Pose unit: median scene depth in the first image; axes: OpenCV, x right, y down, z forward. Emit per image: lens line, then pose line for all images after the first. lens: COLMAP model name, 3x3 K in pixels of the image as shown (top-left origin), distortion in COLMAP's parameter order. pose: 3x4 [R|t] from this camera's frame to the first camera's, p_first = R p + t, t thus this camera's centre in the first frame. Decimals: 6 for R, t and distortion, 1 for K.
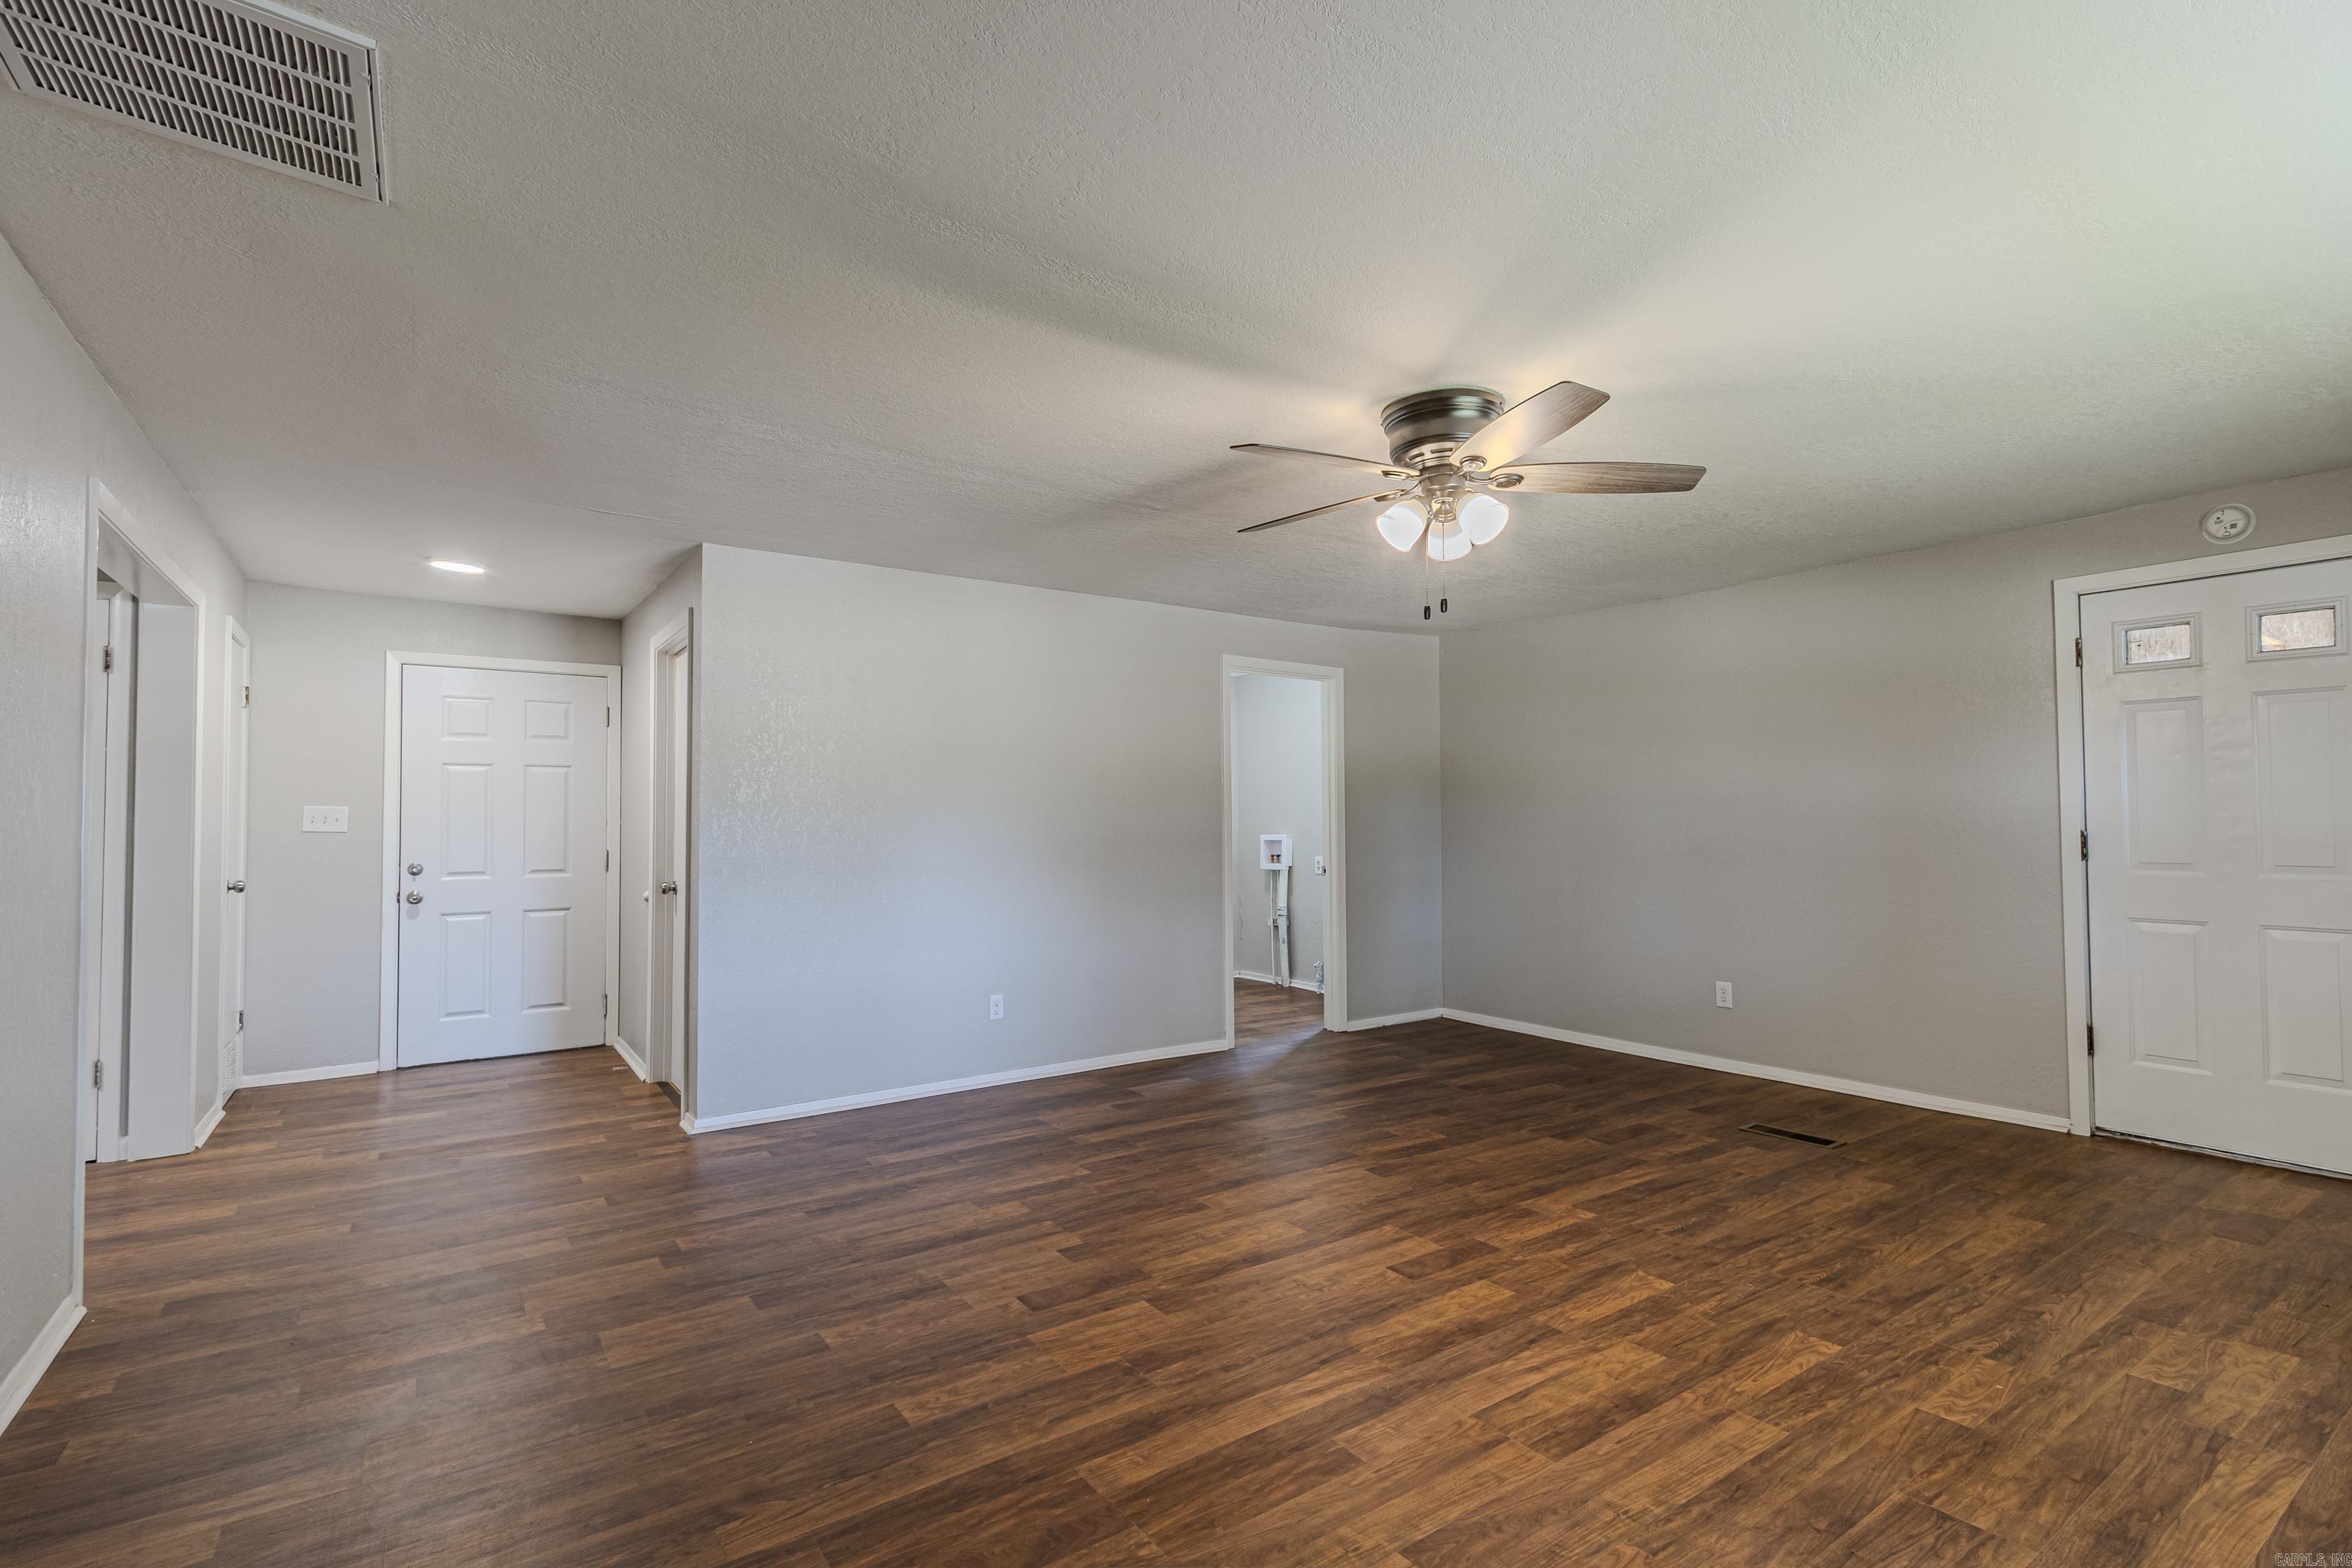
lens RADIAL K [[1092.0, 0, 1176.2], [0, 1092.0, 790.9], [0, 0, 1]] dist [0.001599, -0.001300]
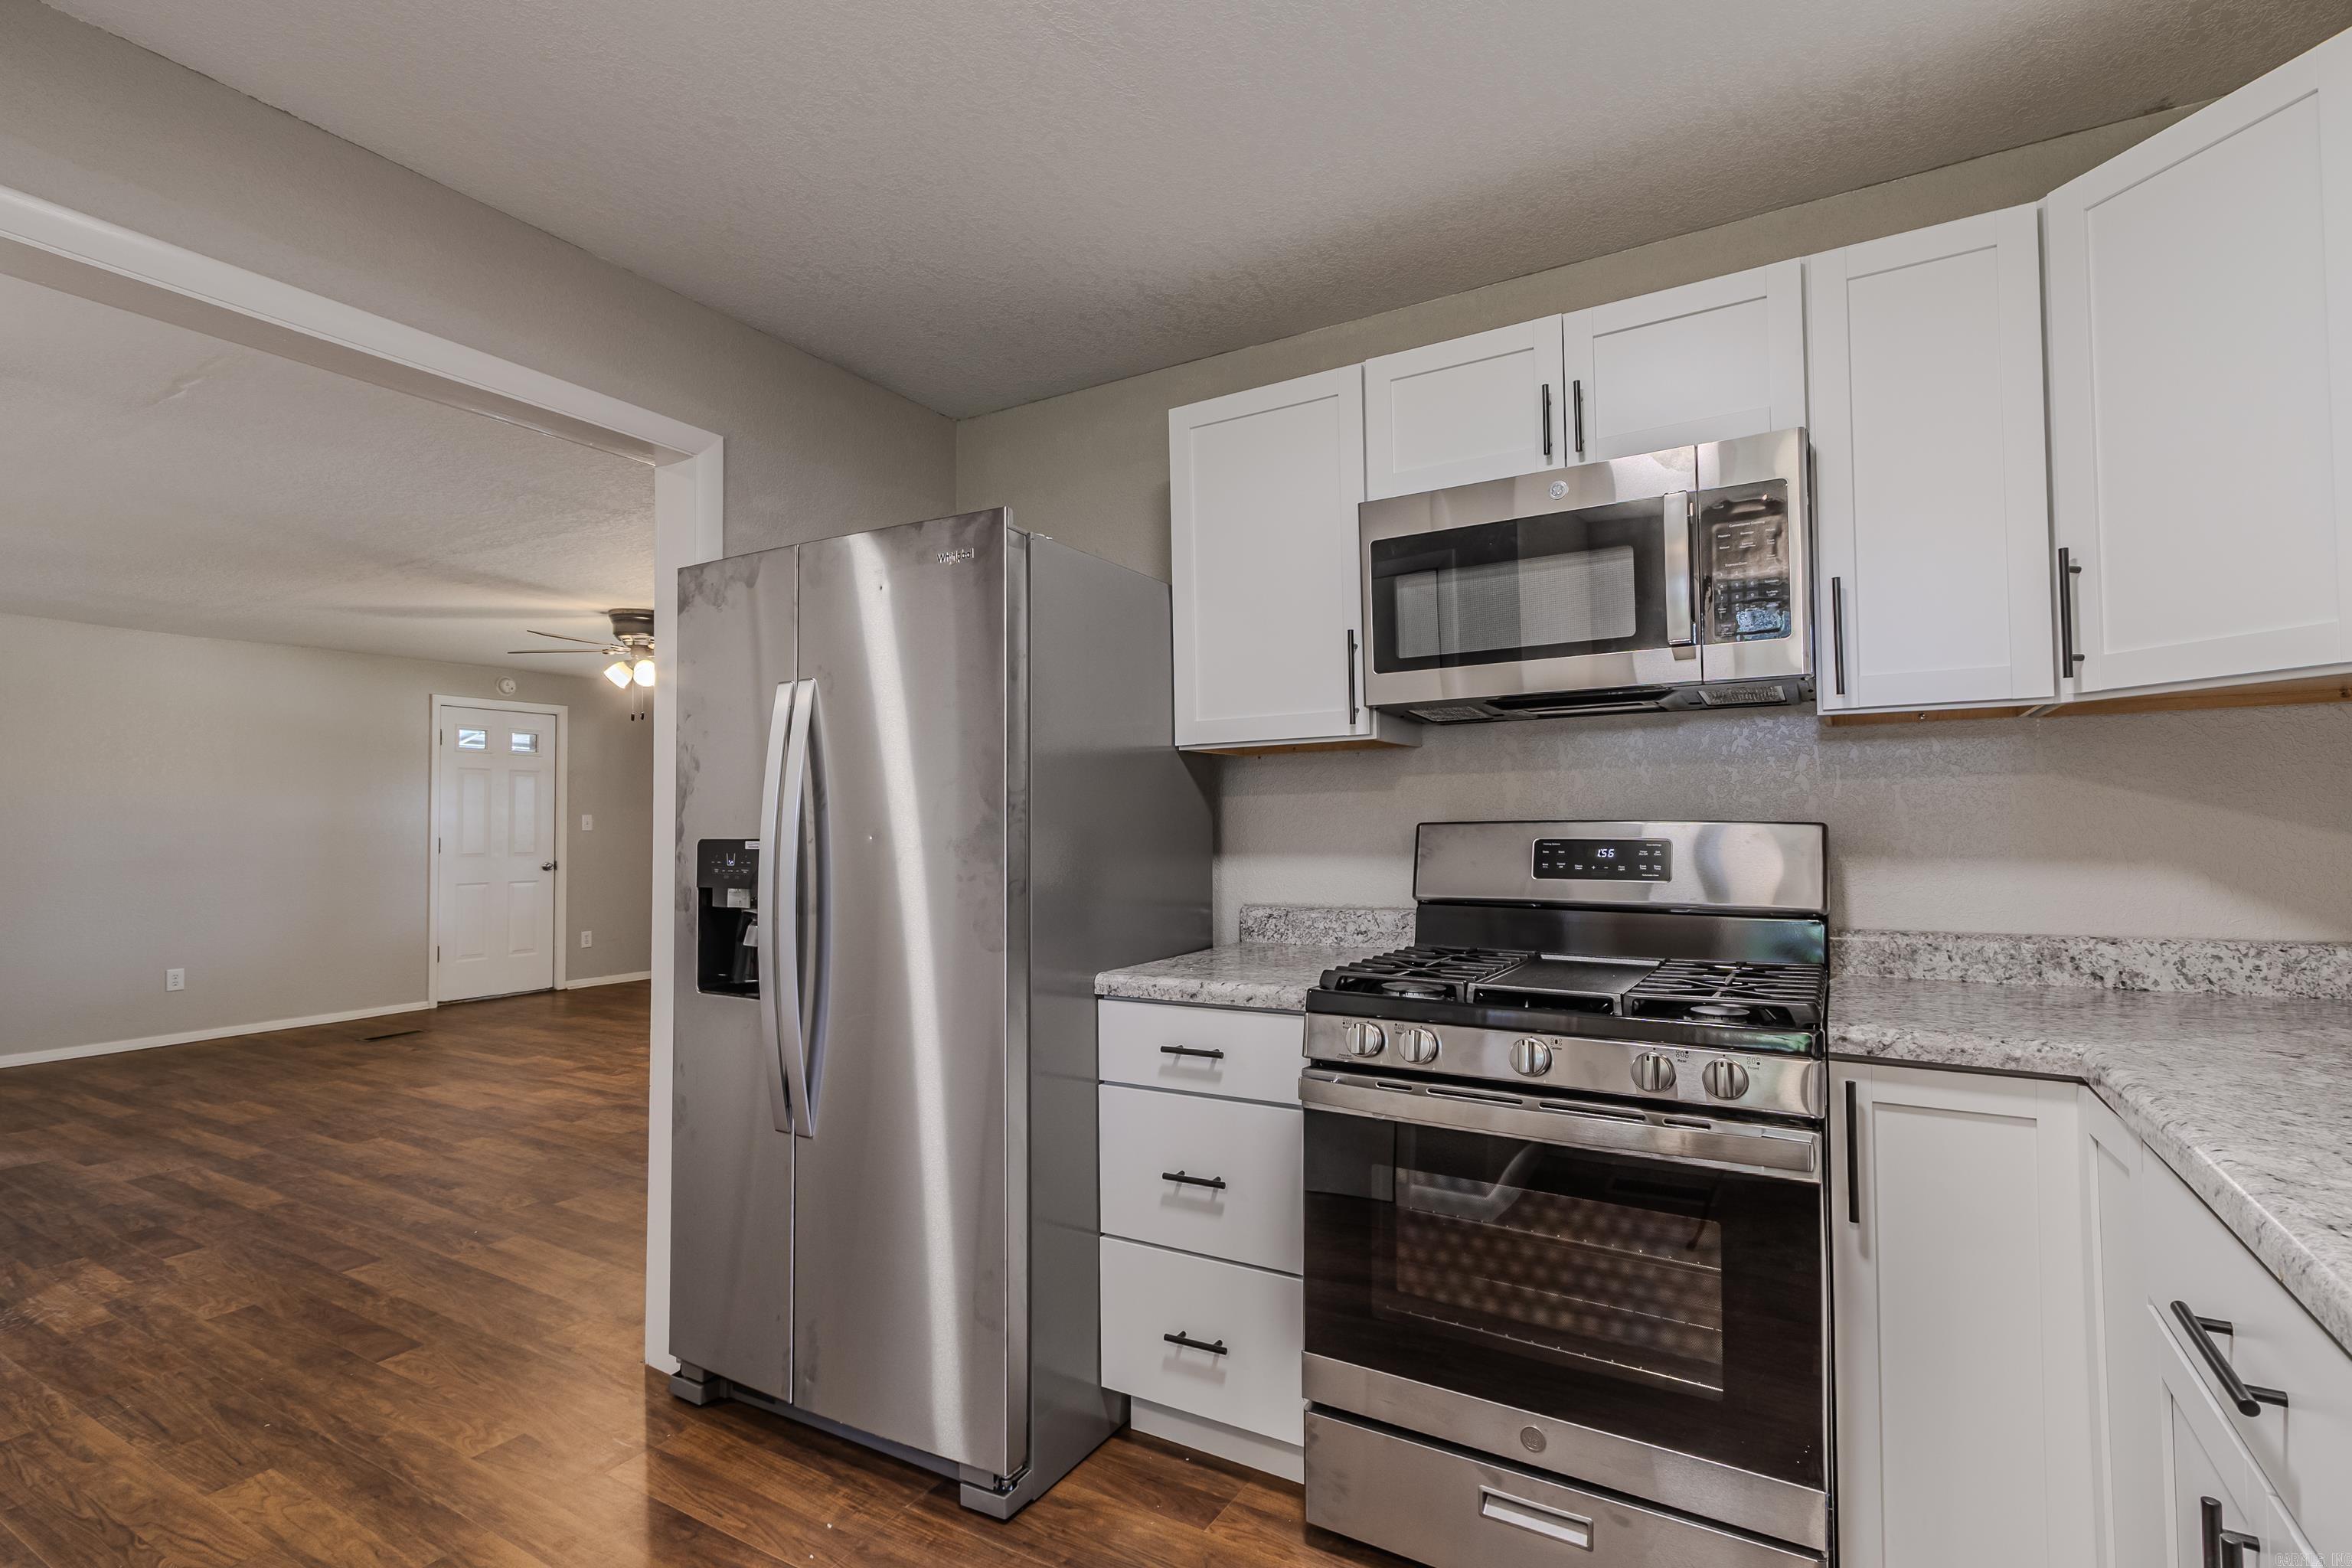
lens RADIAL K [[1092.0, 0, 1176.2], [0, 1092.0, 790.9], [0, 0, 1]] dist [0.001599, -0.001300]
pose [[-0.417780, 0.036262, 0.907824, -1.783056], [-0.017196, 0.998709, -0.047805, 0.034585], [-0.908386, -0.035583, -0.416617, 0.888297]]
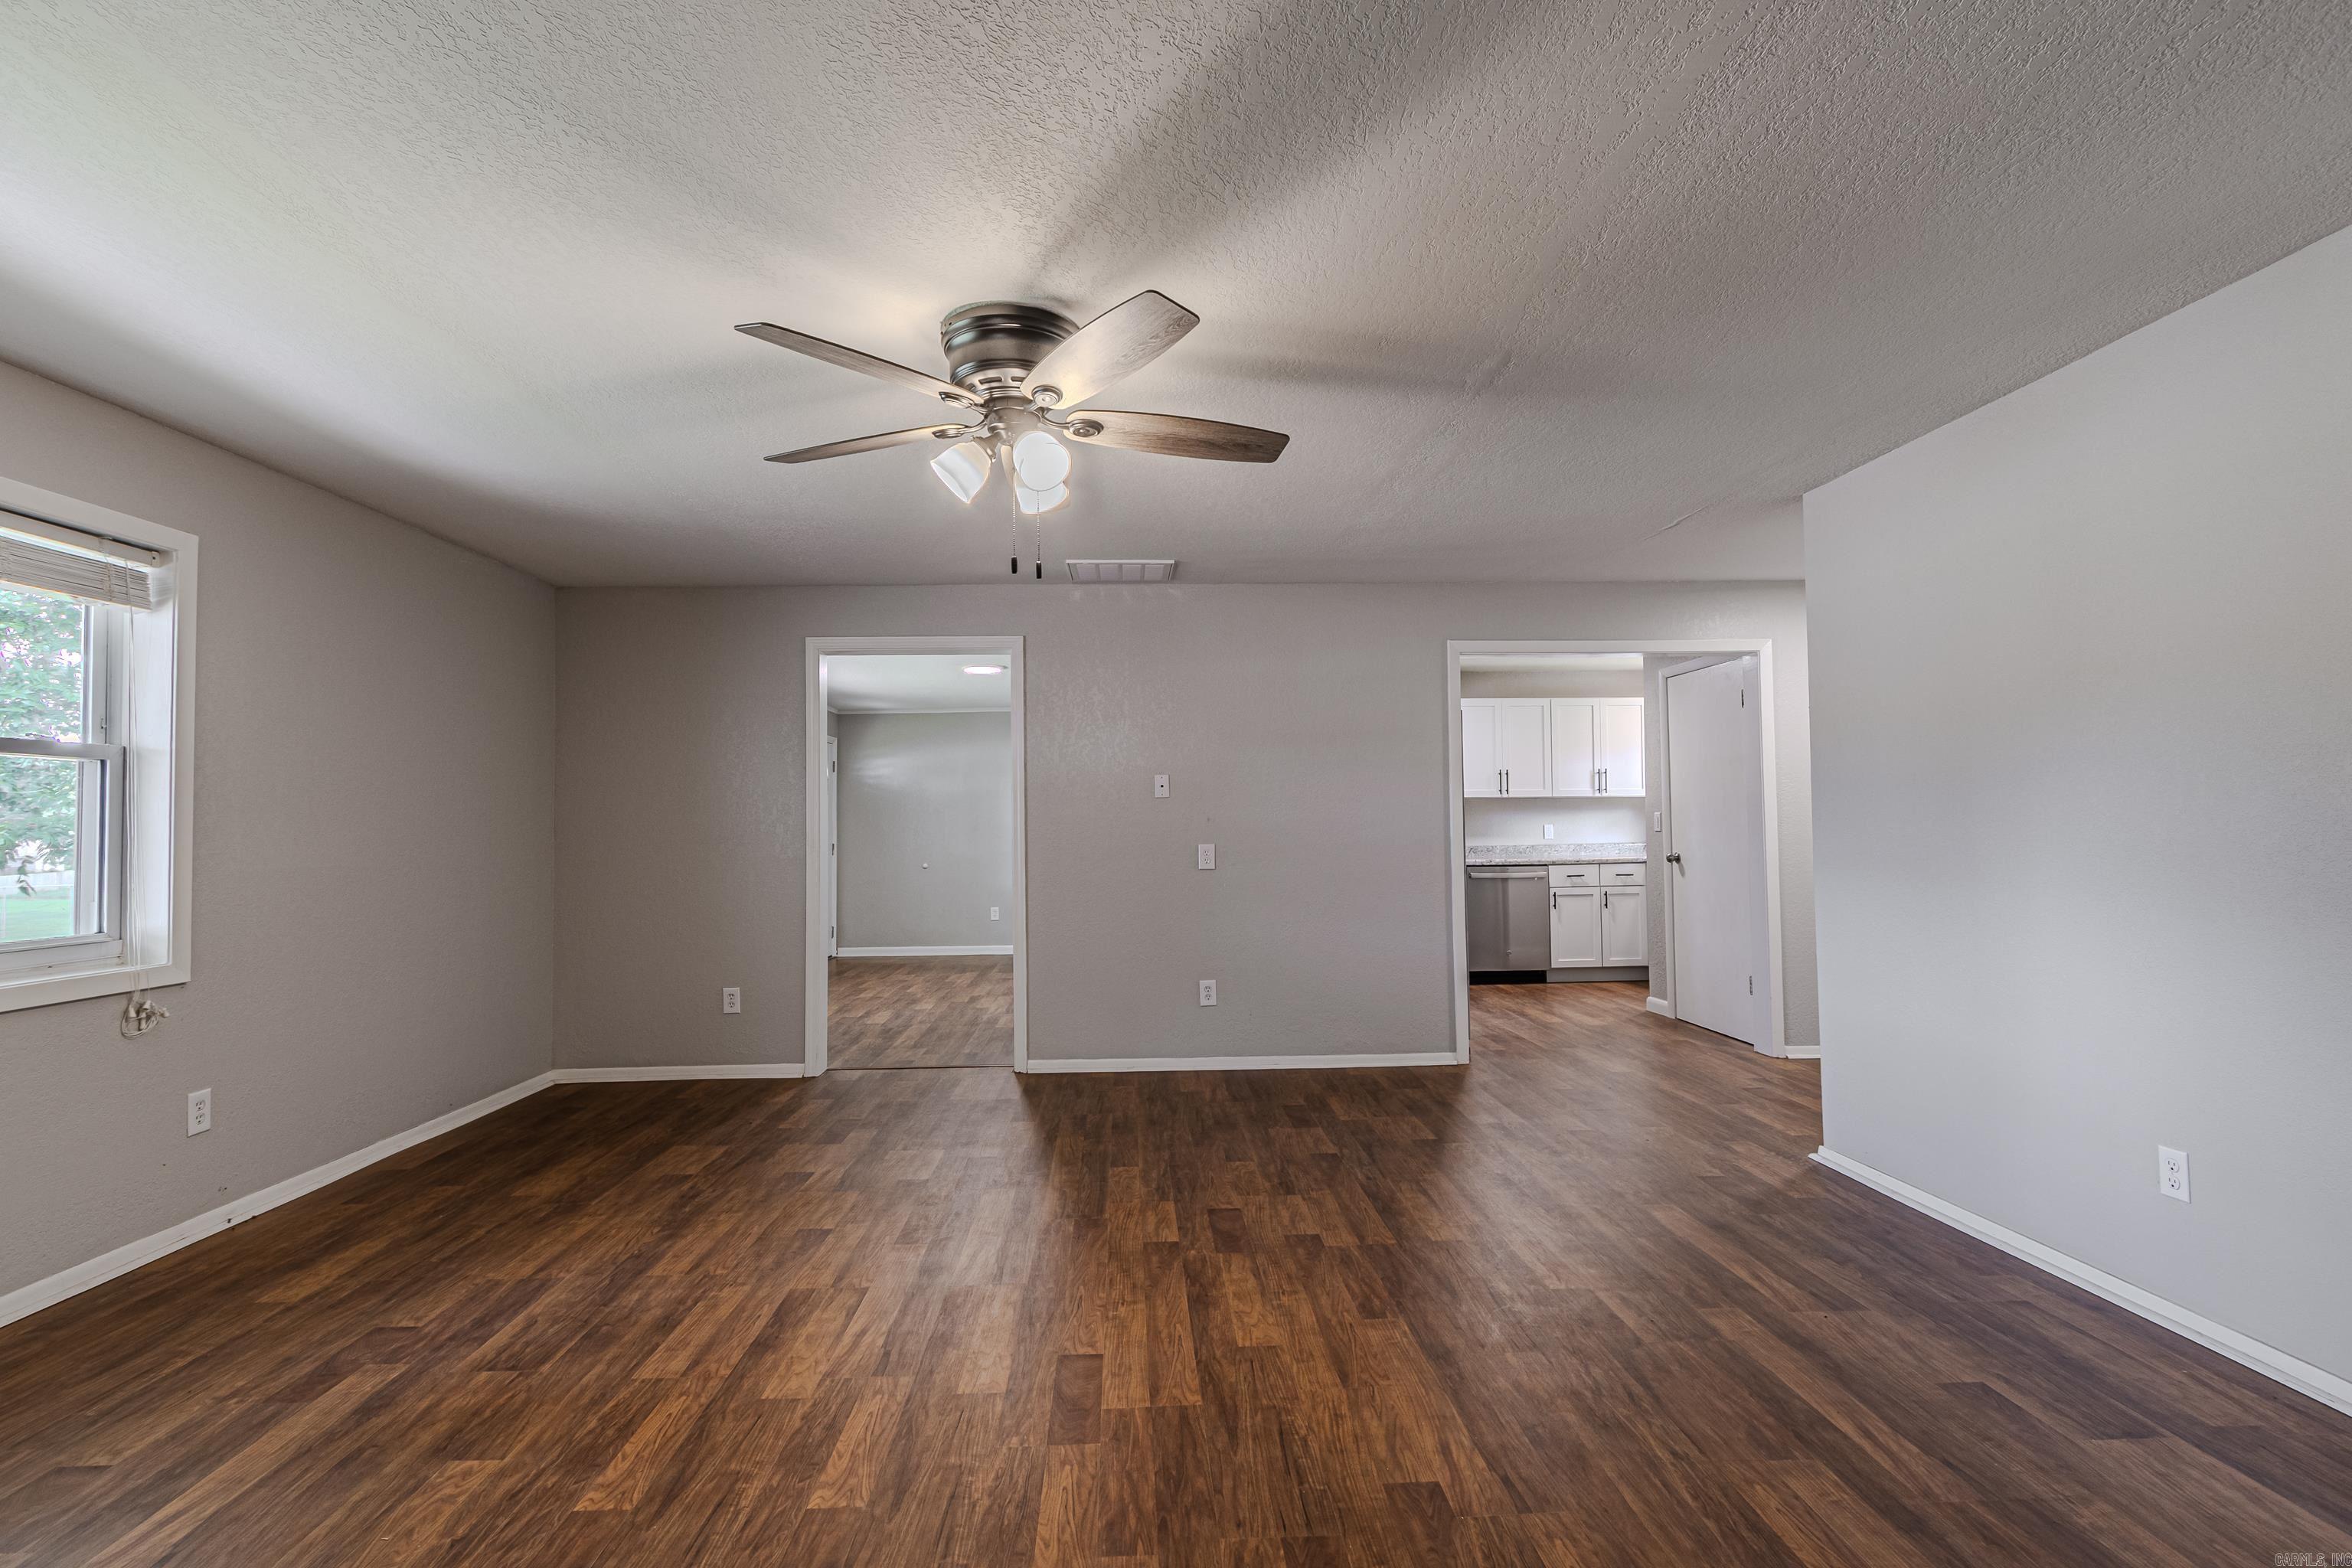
lens RADIAL K [[1099.0, 0, 1149.0], [0, 1099.0, 795.7], [0, 0, 1]] dist [0.003609, -0.000531]
pose [[-0.556817, -0.011070, -0.830561, 0.841451], [0.038824, 0.998472, -0.039336, 0.043035], [0.829727, -0.054149, -0.555537, 1.460667]]
